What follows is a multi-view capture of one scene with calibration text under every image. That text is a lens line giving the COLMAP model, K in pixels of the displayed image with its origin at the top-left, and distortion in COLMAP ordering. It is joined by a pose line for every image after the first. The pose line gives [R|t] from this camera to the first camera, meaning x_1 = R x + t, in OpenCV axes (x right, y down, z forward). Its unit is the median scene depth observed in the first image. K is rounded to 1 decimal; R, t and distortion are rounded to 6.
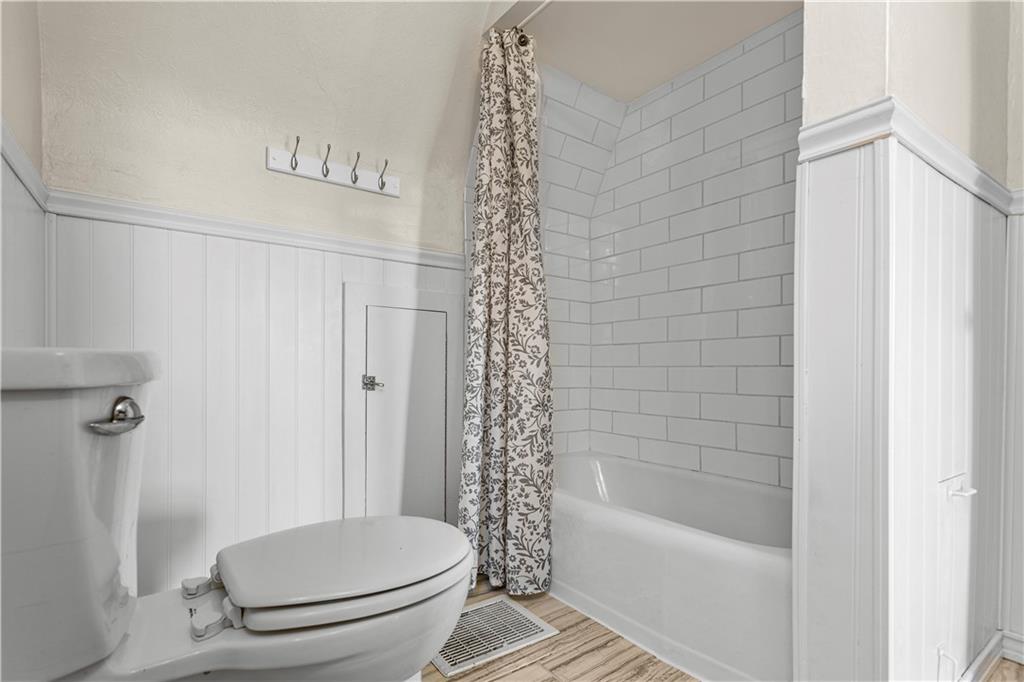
lens RADIAL K [[492.7, 0, 510.6], [0, 492.7, 365.9], [0, 0, 1]] dist [0.000616, 0.000141]
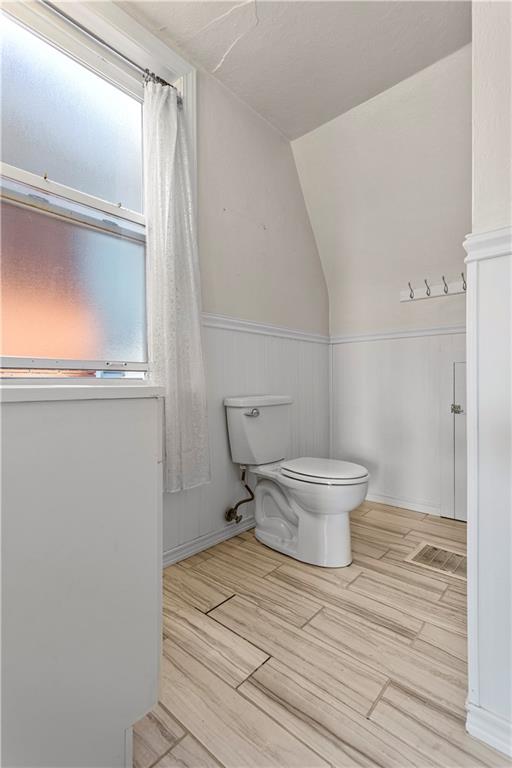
lens RADIAL K [[366.4, 0, 256.0], [0, 366.4, 384.0], [0, 0, 1]] dist [0.002846, 0.000882]
pose [[0.212959, 0.002732, -0.977057, 1.162783], [0.003581, 0.999987, 0.003577, -0.084462], [0.977055, -0.004261, 0.212946, 0.103977]]
